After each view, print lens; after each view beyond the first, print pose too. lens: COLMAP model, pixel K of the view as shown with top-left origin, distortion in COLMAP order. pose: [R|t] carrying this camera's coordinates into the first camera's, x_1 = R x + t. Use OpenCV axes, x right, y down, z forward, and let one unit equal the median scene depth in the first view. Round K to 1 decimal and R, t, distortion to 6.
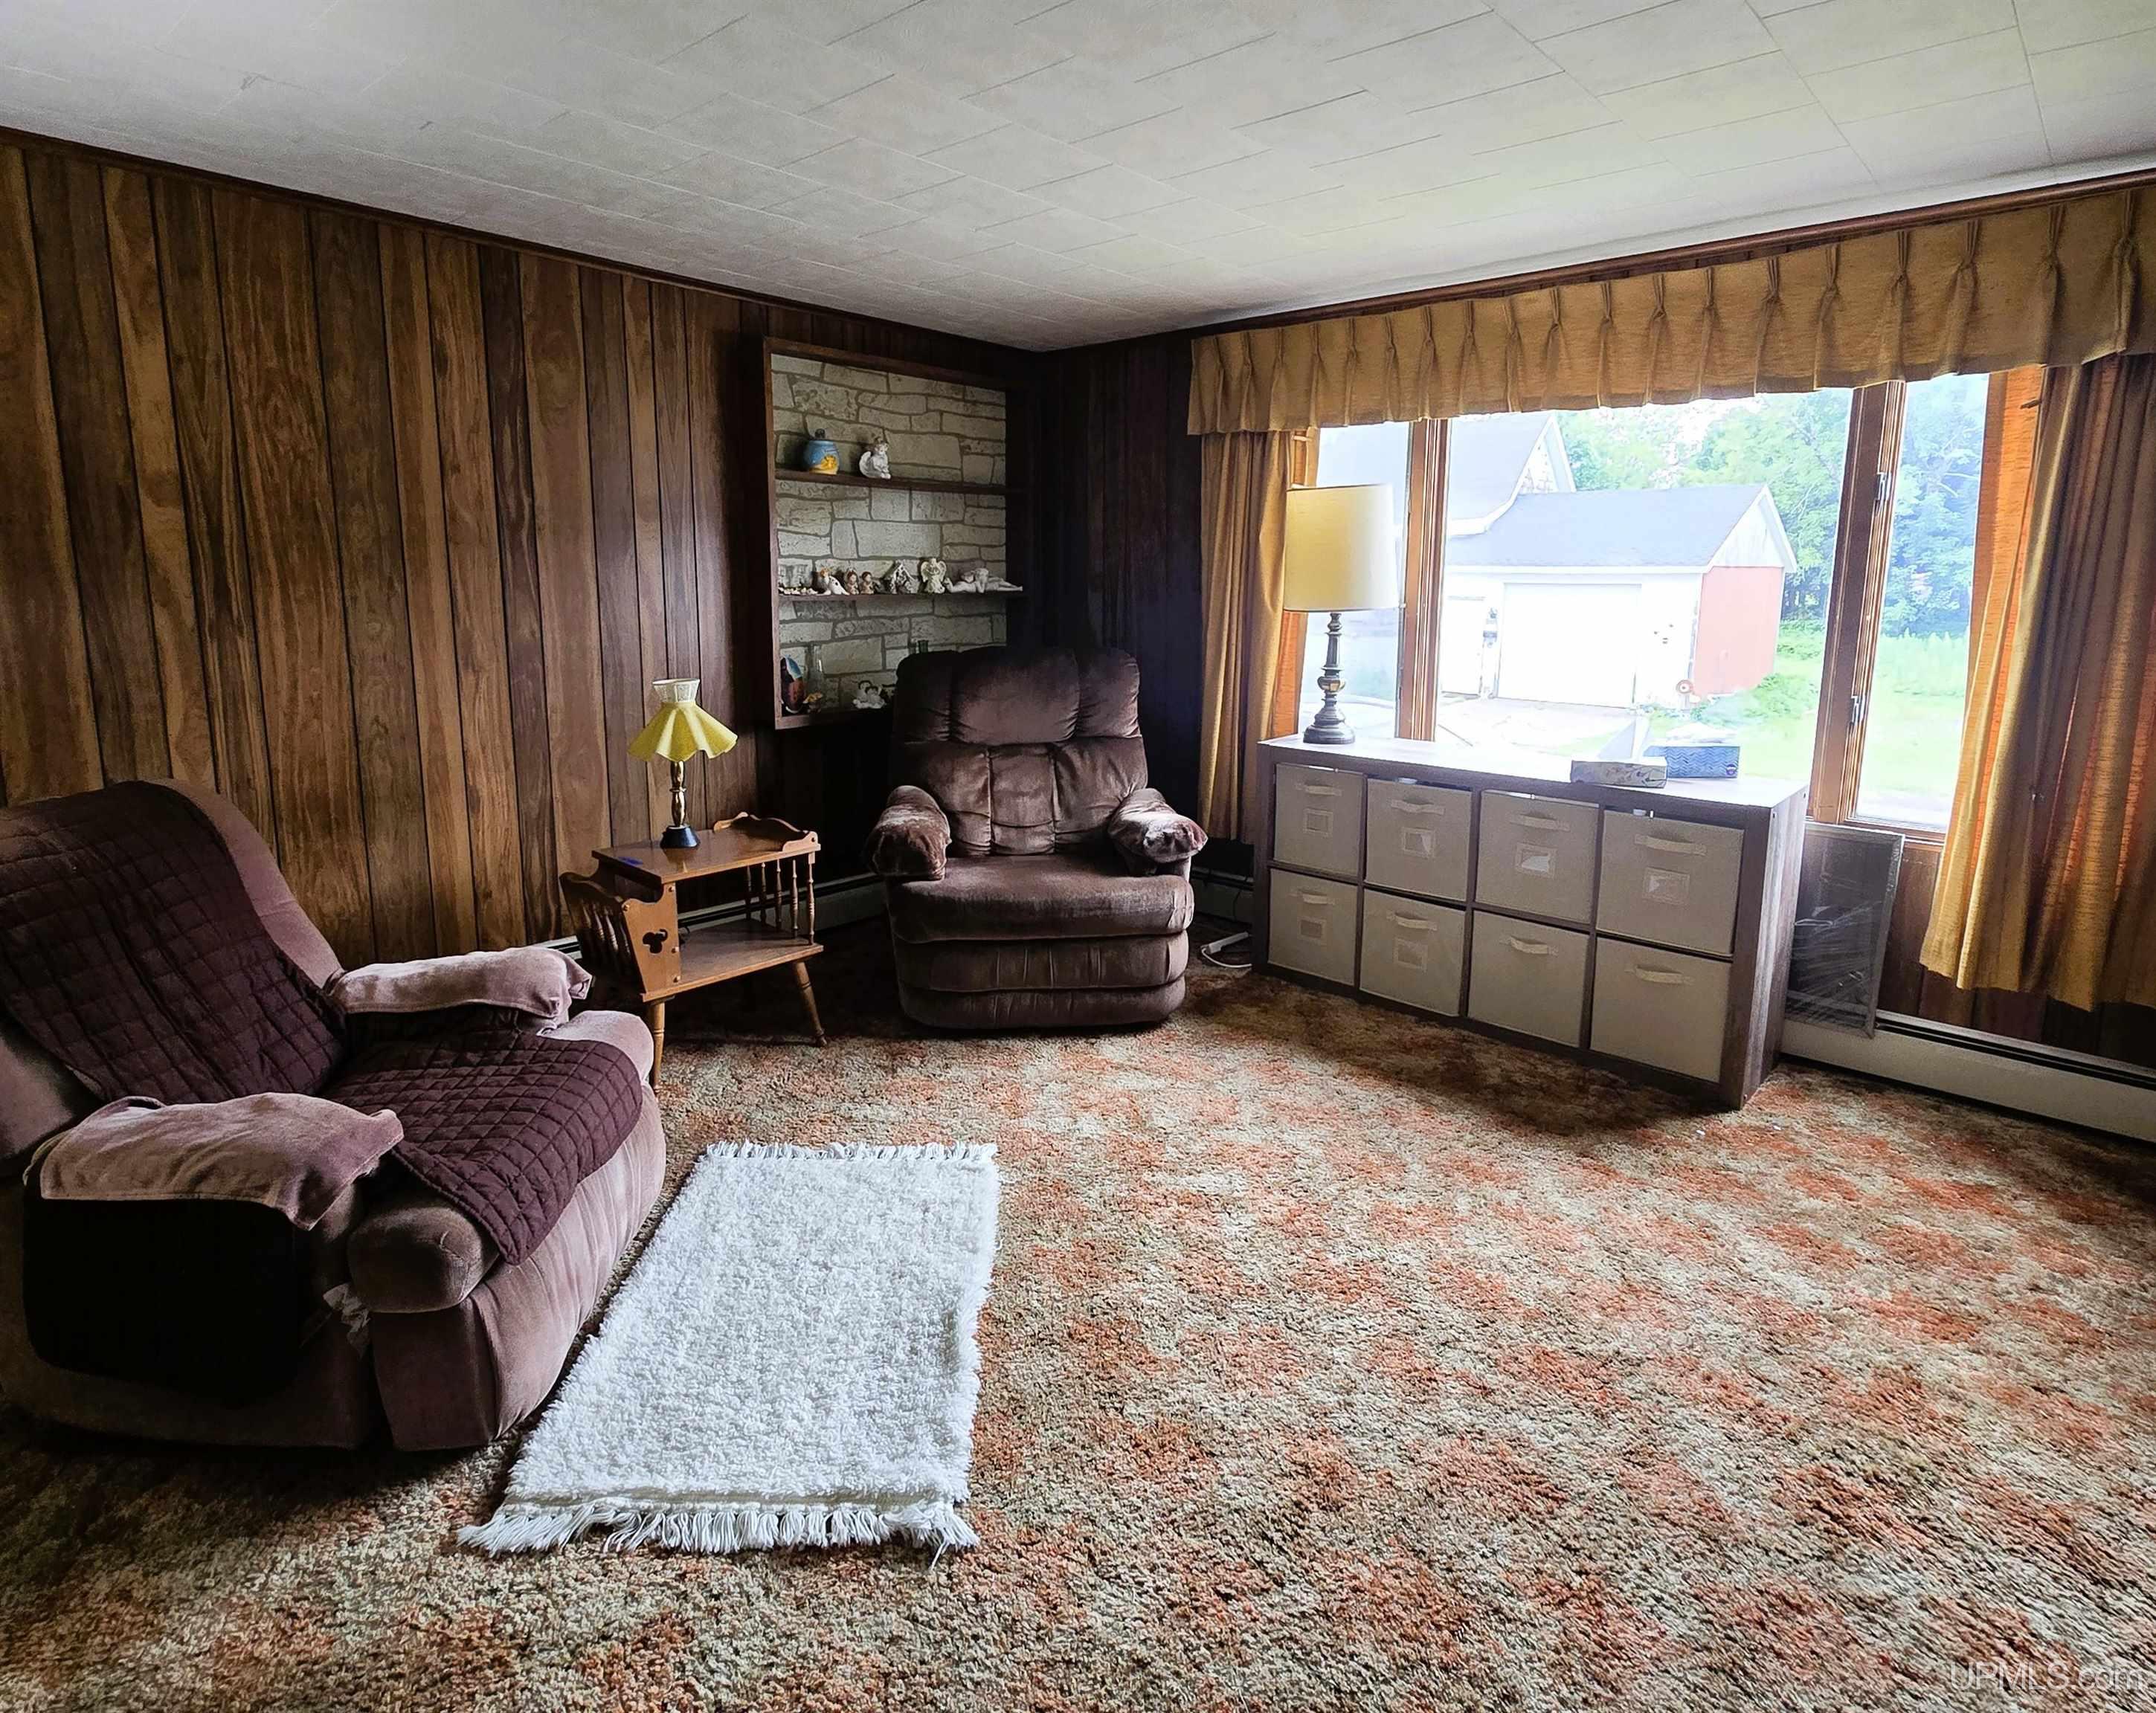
lens RADIAL K [[1518.6, 0, 1077.9], [0, 1518.6, 893.9], [0, 0, 1]] dist [-0.007901, -0.005808]
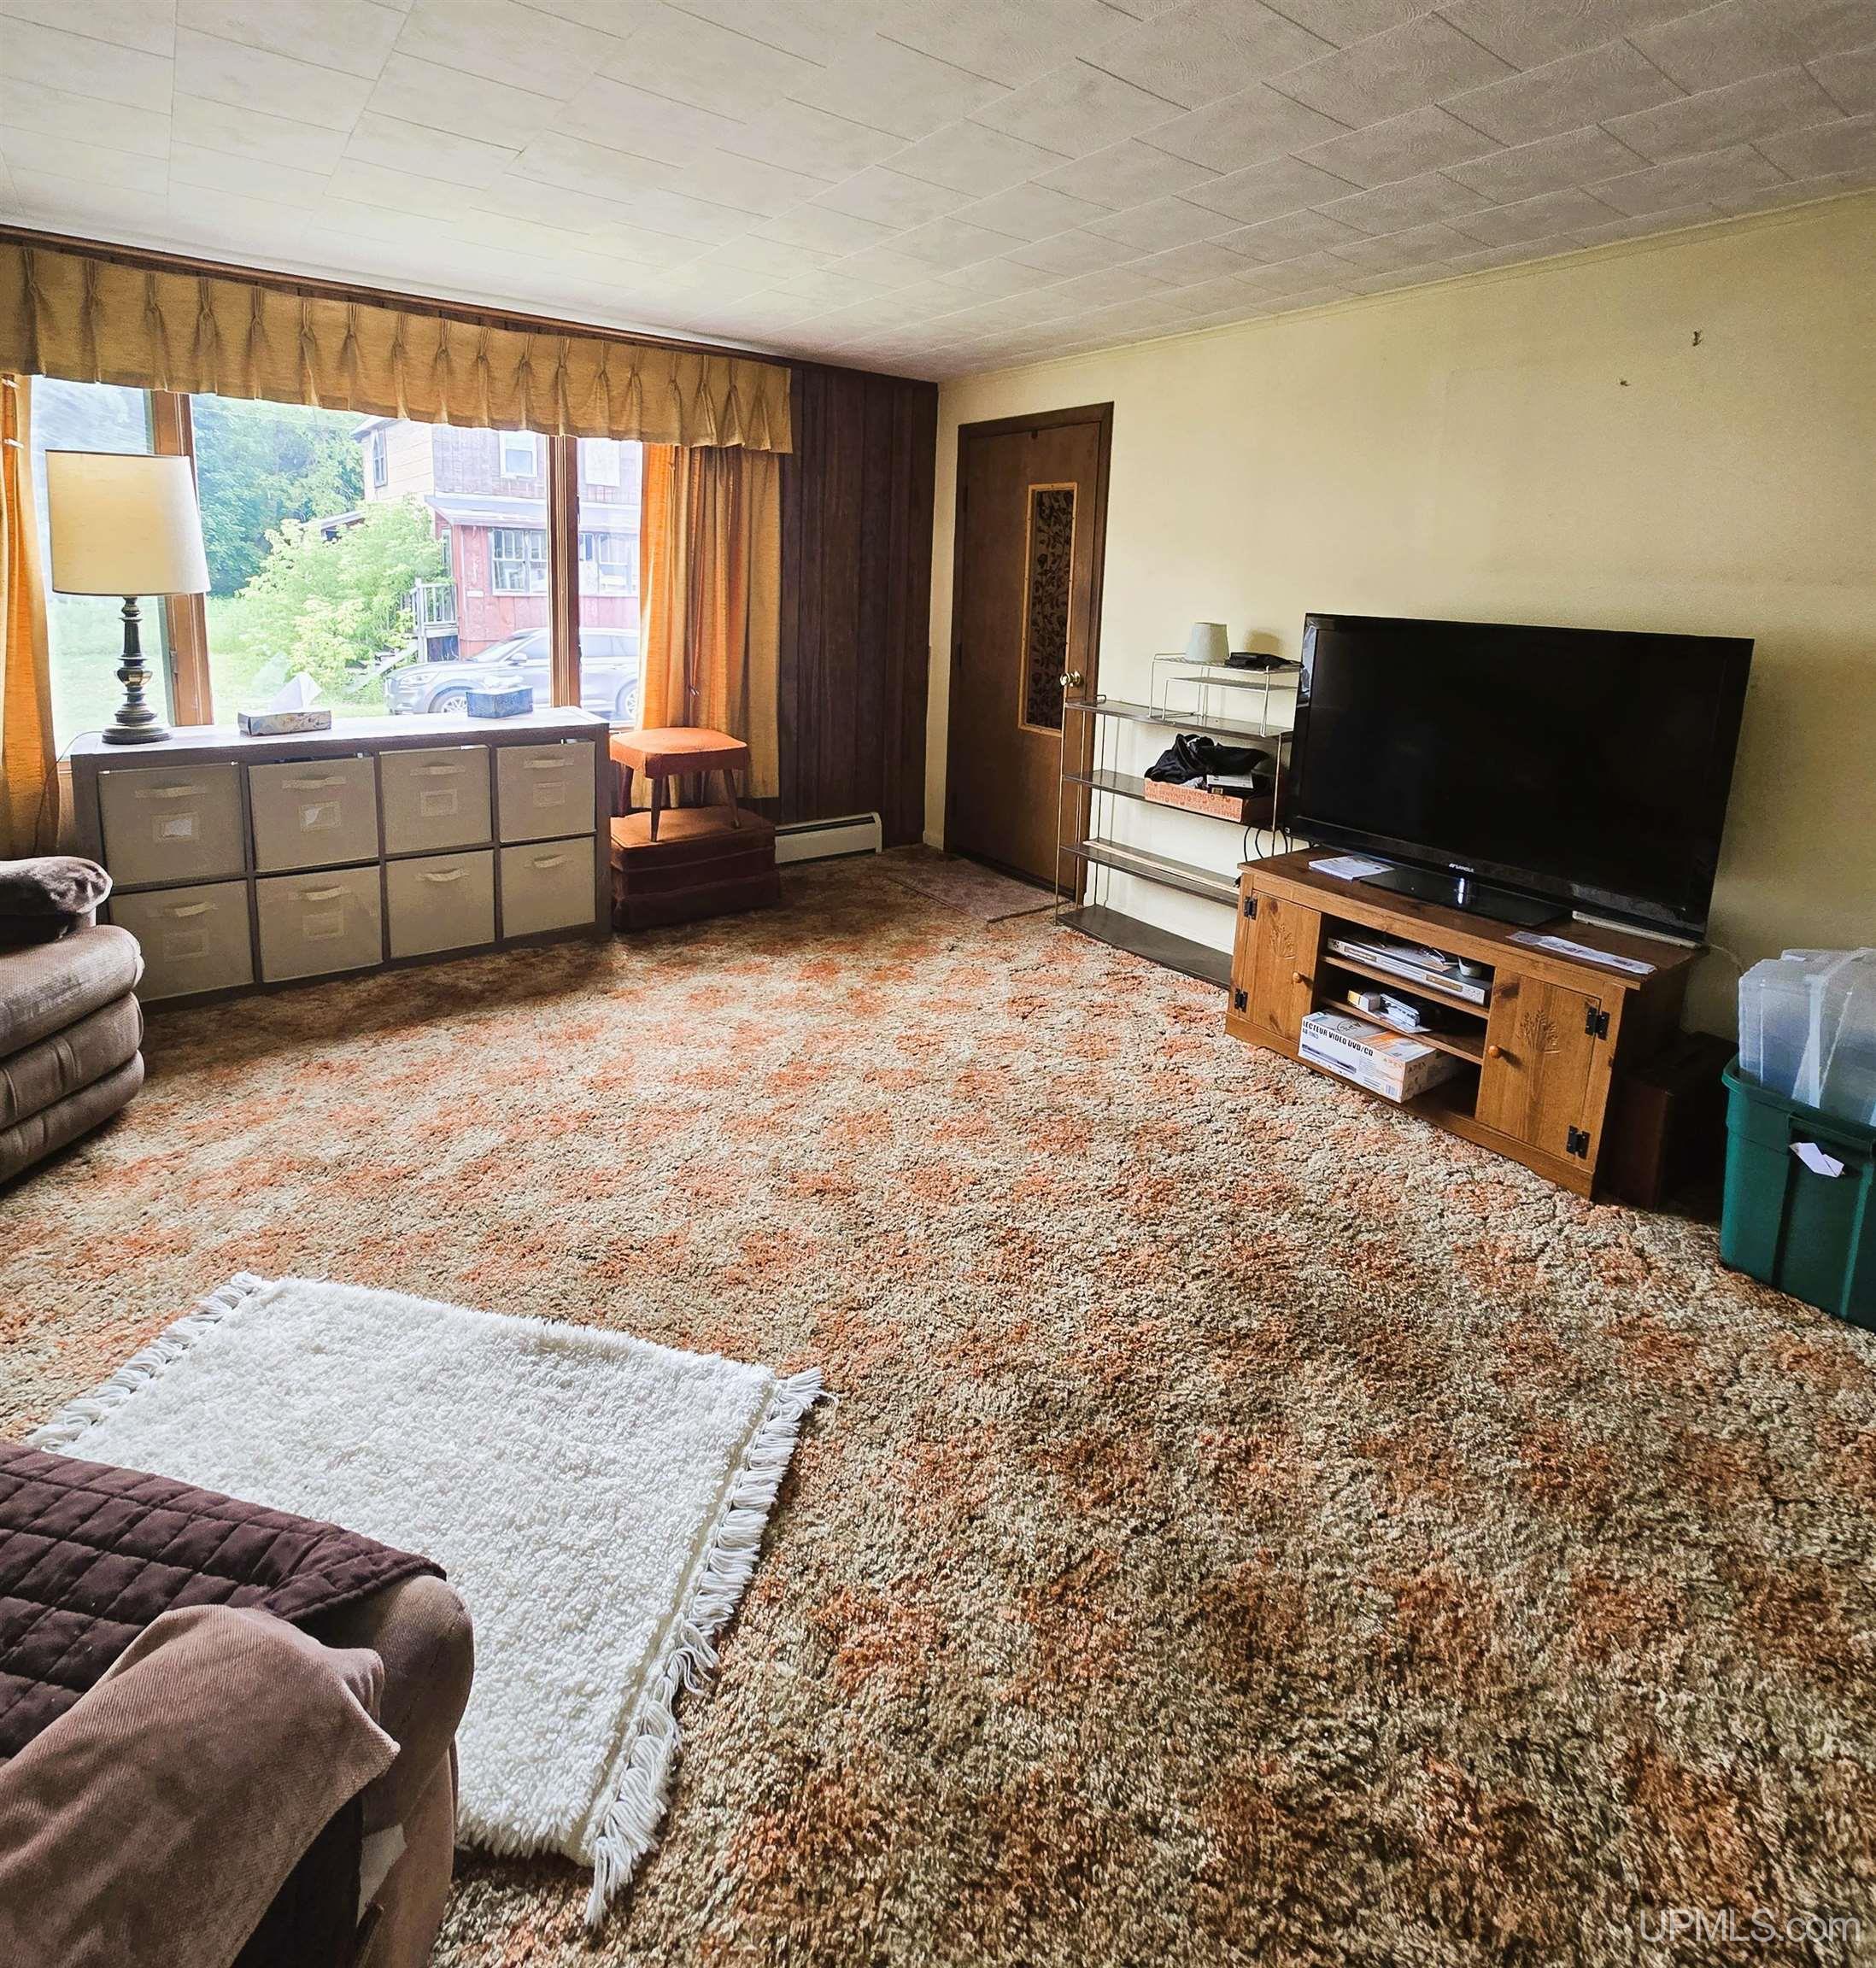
lens RADIAL K [[1560.1, 0, 938.0], [0, 1560.1, 984.0], [0, 0, 1]] dist [-0.004923, -0.005925]
pose [[-0.154489, -0.259191, 0.953390, -1.022259], [0.174289, 0.942692, 0.284525, -0.178218], [-0.972500, 0.210121, -0.100461, 0.815248]]
